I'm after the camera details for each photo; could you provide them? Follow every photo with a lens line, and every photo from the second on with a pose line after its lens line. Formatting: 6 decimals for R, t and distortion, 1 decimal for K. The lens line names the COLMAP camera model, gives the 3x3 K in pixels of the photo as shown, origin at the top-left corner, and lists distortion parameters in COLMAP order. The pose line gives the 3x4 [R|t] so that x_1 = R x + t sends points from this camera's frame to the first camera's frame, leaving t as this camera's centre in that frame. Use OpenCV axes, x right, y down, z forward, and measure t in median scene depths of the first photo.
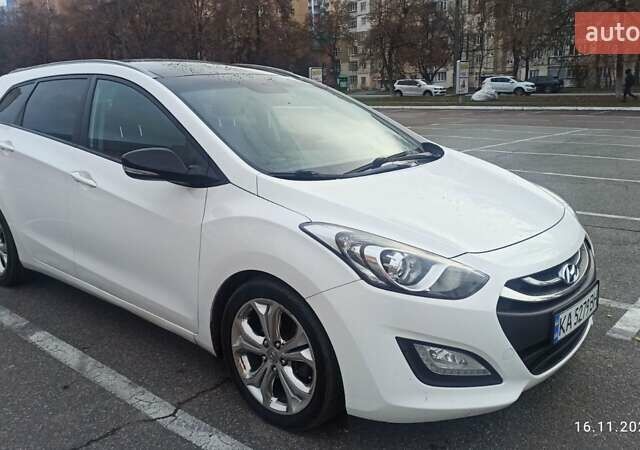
lens RADIAL K [[588.0, 0, 320.0], [0, 588.0, 225.0], [0, 0, 1]] dist [0.102767, -0.147652]
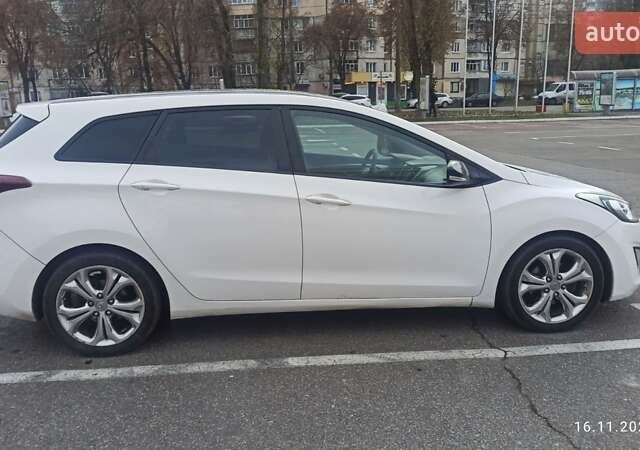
lens RADIAL K [[588.0, 0, 320.0], [0, 588.0, 225.0], [0, 0, 1]] dist [0.102767, -0.147652]
pose [[0.677295, -0.153206, 0.719583, -1.355416], [0.177524, 0.983209, 0.042242, -0.092071], [-0.713972, 0.099133, 0.693121, 0.301492]]
